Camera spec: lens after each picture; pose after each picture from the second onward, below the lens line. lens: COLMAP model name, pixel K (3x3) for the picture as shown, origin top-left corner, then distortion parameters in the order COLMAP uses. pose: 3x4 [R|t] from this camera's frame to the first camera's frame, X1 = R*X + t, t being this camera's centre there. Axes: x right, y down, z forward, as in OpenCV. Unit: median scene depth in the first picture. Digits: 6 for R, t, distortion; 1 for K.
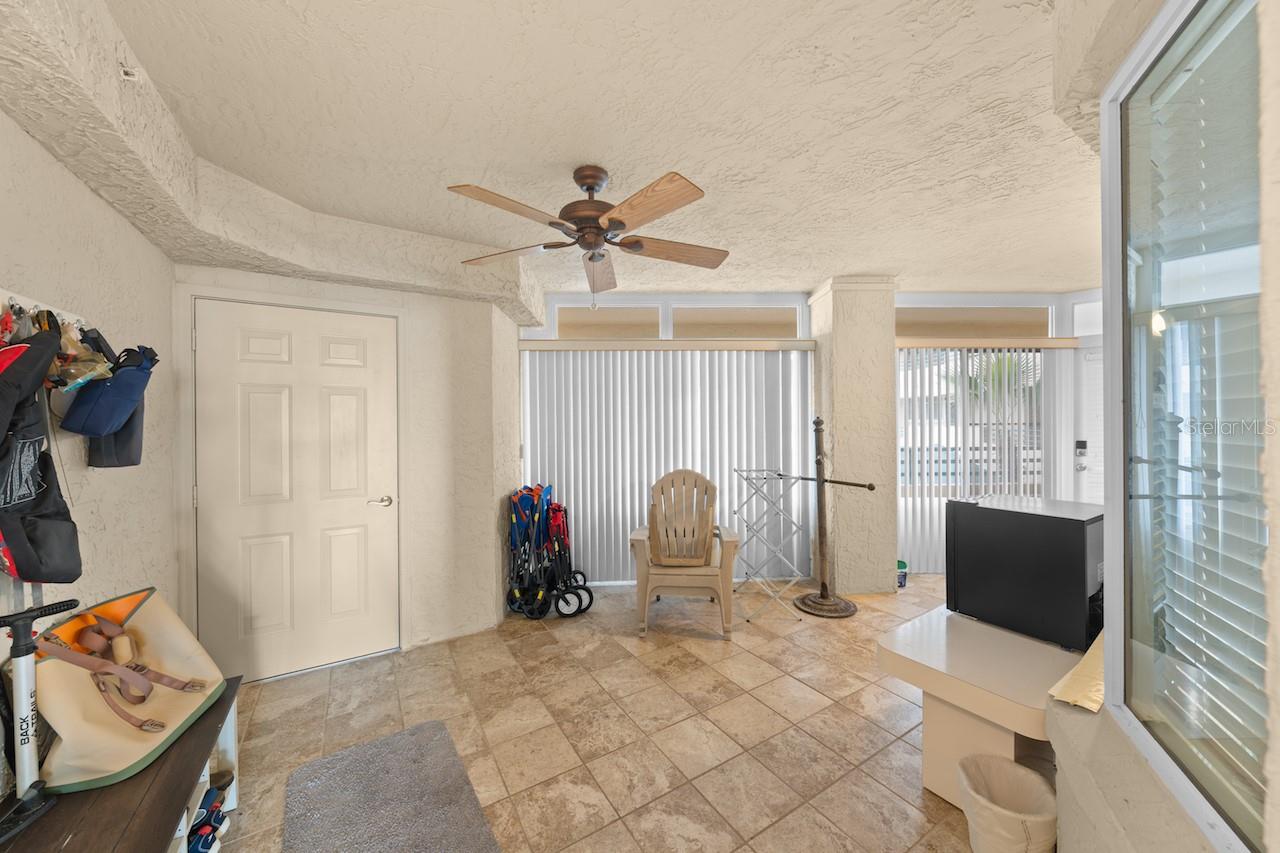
lens RADIAL K [[447.8, 0, 636.3], [0, 447.8, 420.2], [0, 0, 1]] dist [-0.001094, -0.000220]
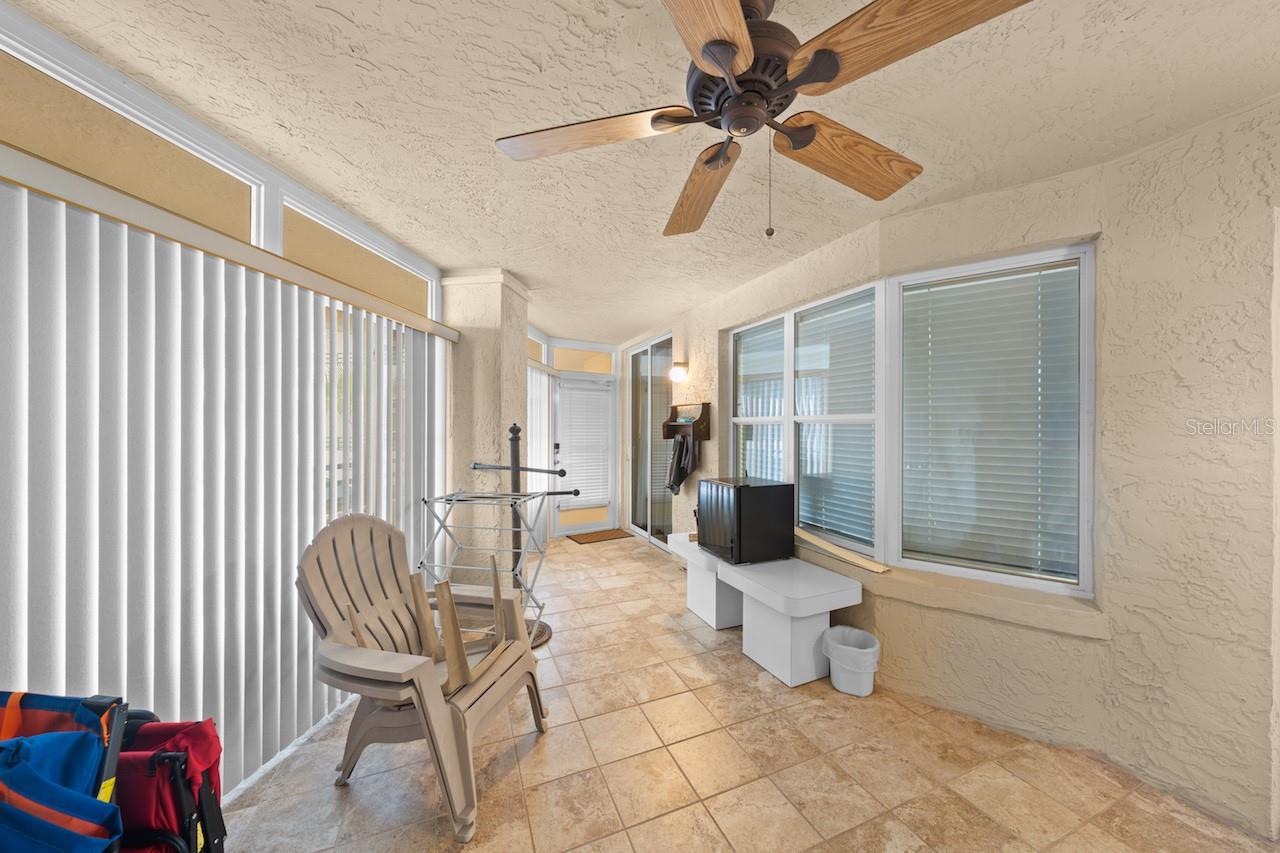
lens RADIAL K [[447.8, 0, 636.3], [0, 447.8, 420.2], [0, 0, 1]] dist [-0.001094, -0.000220]
pose [[0.170705, 0.018886, 0.985141, -0.416719], [0.002466, 0.999805, -0.019595, 0.003652], [-0.985319, 0.005774, 0.170625, 0.616771]]
